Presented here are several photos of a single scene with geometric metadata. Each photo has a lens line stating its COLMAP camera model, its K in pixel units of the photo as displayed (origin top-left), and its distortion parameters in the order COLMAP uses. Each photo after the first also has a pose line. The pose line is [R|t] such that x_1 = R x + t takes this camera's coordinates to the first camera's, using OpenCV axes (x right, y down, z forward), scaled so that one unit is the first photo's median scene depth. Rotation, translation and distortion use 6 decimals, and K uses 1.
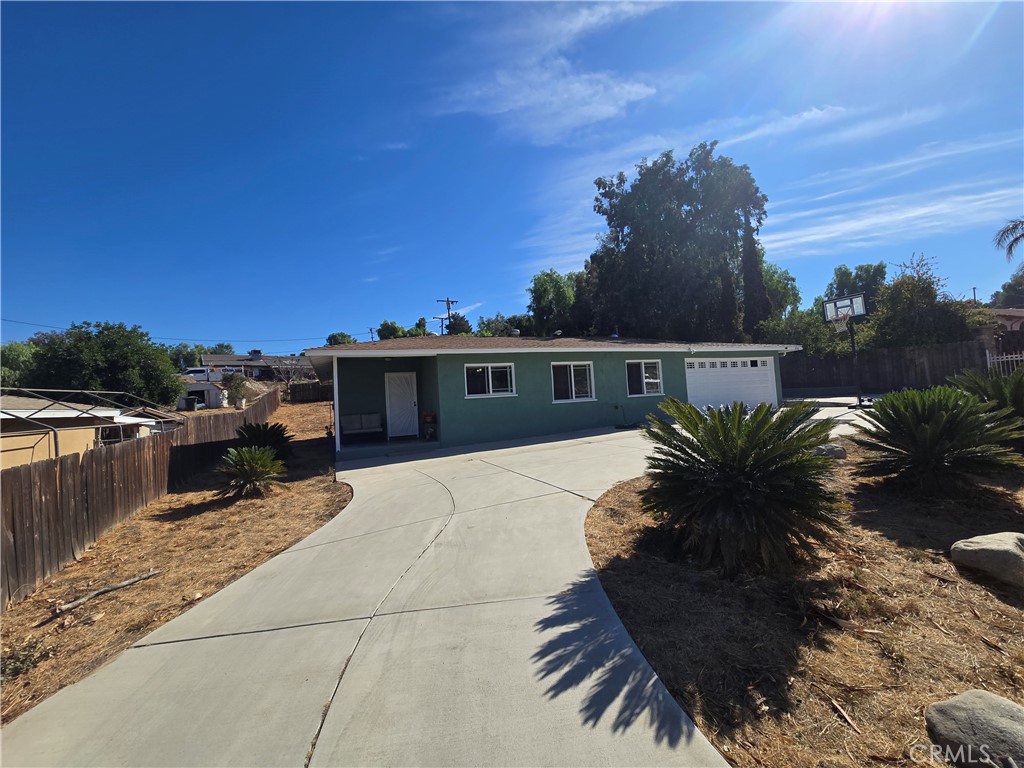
lens RADIAL K [[419.9, 0, 504.1], [0, 419.9, 377.9], [0, 0, 1]] dist [0.003281, -0.000420]
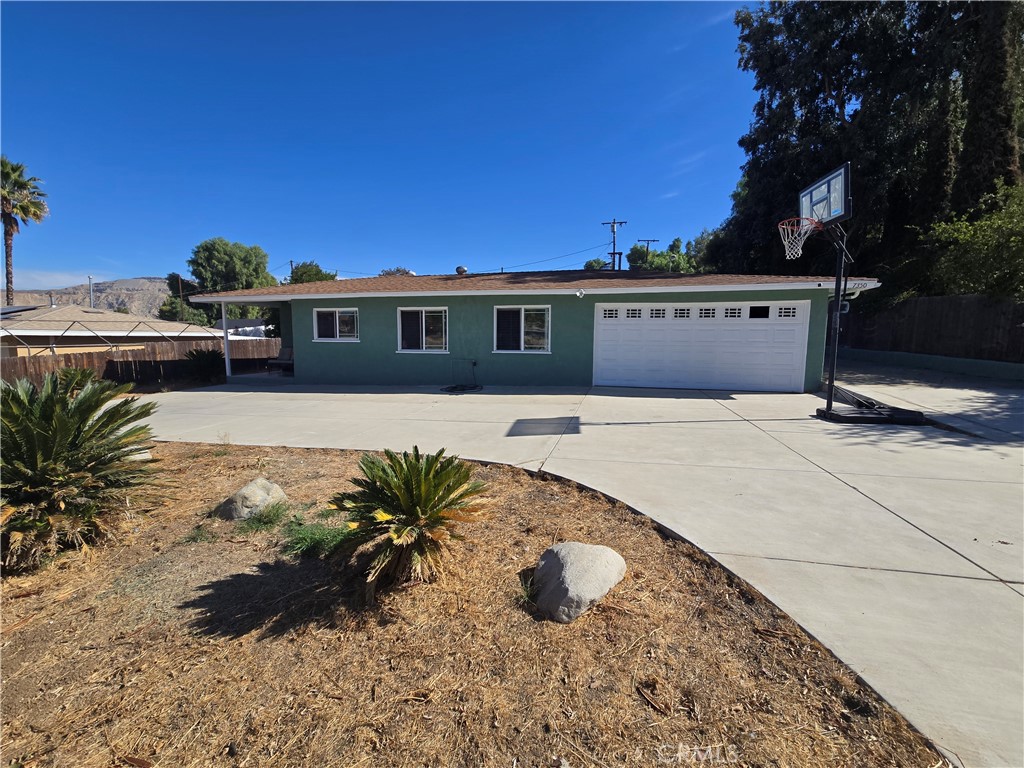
lens RADIAL K [[419.9, 0, 510.8], [0, 419.9, 381.0], [0, 0, 1]] dist [0.003281, -0.000420]
pose [[0.795849, 0.126932, -0.592041, 0.750901], [-0.017143, 0.982112, 0.187517, -0.048668], [0.605252, -0.139085, 0.783789, 0.352180]]
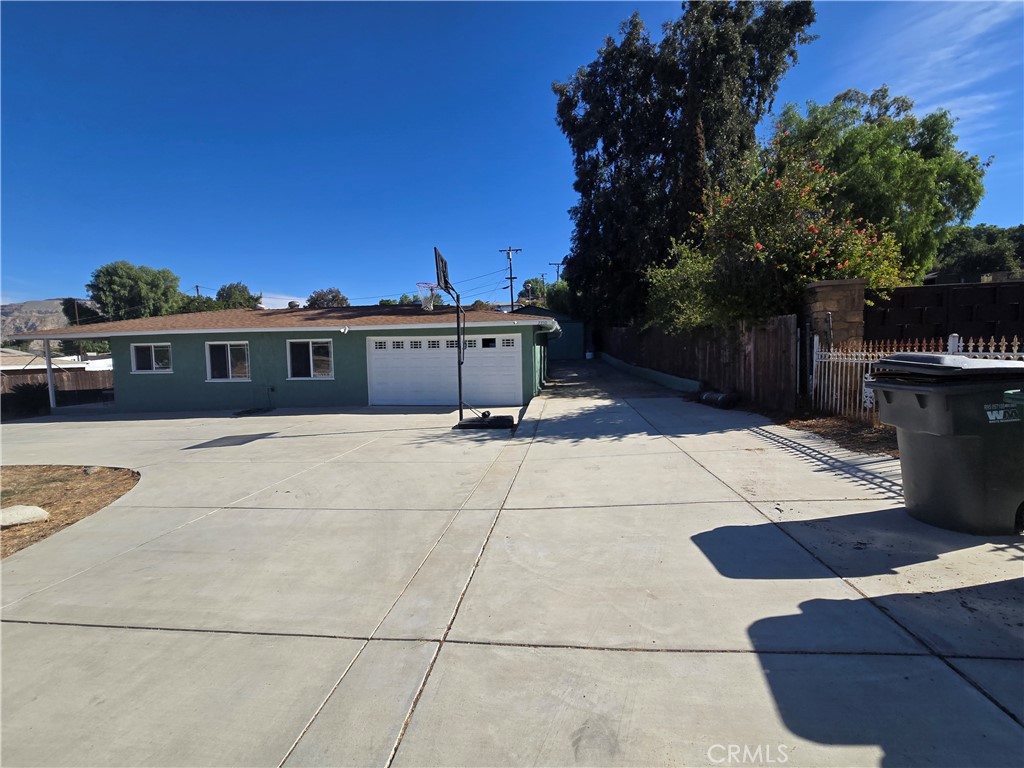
lens RADIAL K [[419.9, 0, 513.1], [0, 419.9, 383.9], [0, 0, 1]] dist [0.003281, -0.000420]
pose [[0.855846, 0.082844, -0.510553, 1.121760], [-0.003433, 0.987978, 0.154557, -0.085194], [0.517219, -0.130524, 0.845841, 0.431333]]
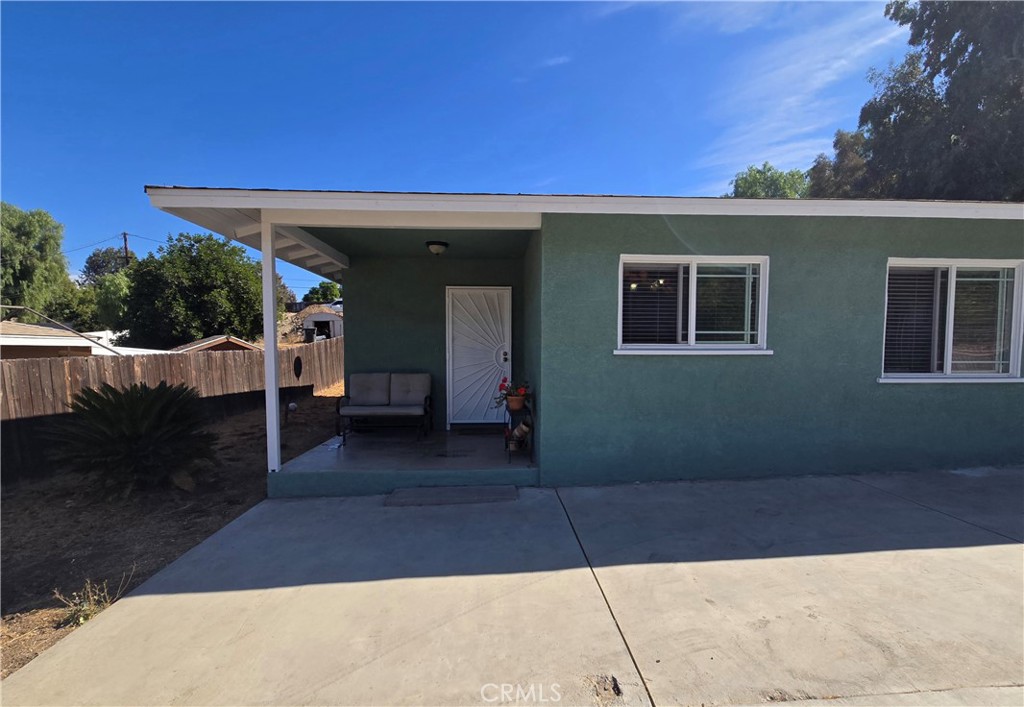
lens RADIAL K [[431.5, 0, 510.5], [0, 431.5, 381.0], [0, 0, 1]] dist [0.008489, -0.002417]
pose [[0.946303, 0.081885, -0.312740, -0.047765], [-0.037634, 0.988715, 0.145004, 0.017136], [0.321084, -0.125448, 0.938705, 0.490700]]
